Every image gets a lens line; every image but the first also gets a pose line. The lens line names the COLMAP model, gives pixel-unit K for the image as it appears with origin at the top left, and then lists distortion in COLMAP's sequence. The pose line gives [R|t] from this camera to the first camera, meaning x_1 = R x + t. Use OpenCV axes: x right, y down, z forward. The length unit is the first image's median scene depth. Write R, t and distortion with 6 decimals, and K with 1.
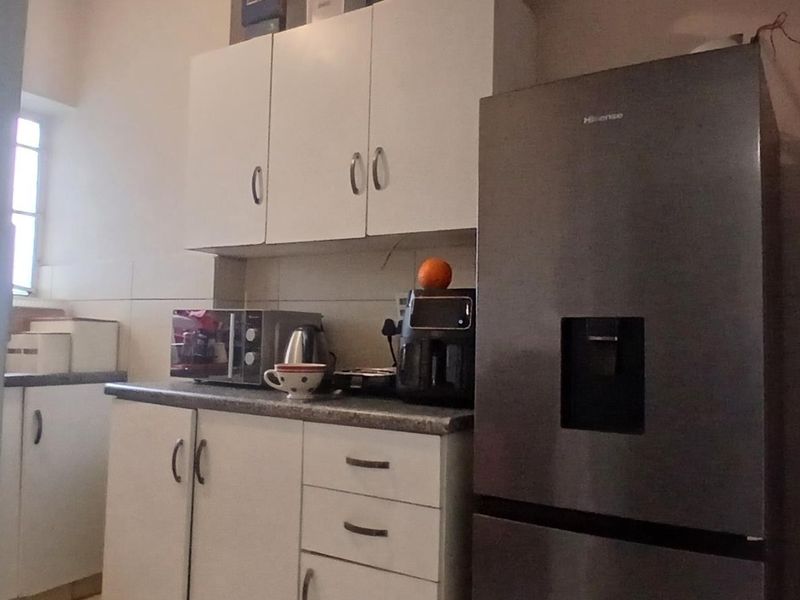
lens RADIAL K [[651.7, 0, 400.1], [0, 651.7, 301.0], [0, 0, 1]] dist [-0.001388, -0.001828]
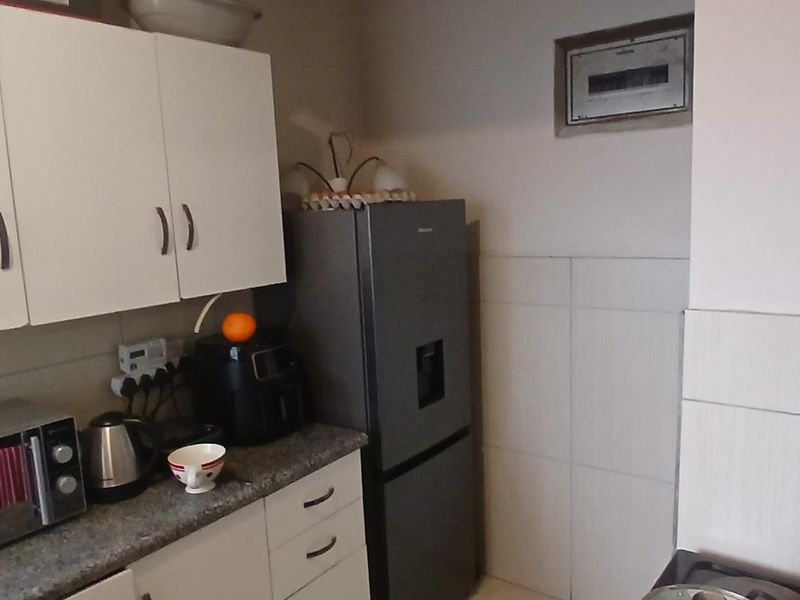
lens RADIAL K [[651.7, 0, 400.0], [0, 651.7, 299.0], [0, 0, 1]] dist [-0.001388, -0.001828]
pose [[0.087882, -0.176704, 0.980333, -0.935601], [-0.012273, 0.983874, 0.178443, -0.270531], [-0.996055, -0.027713, 0.084296, 0.608084]]
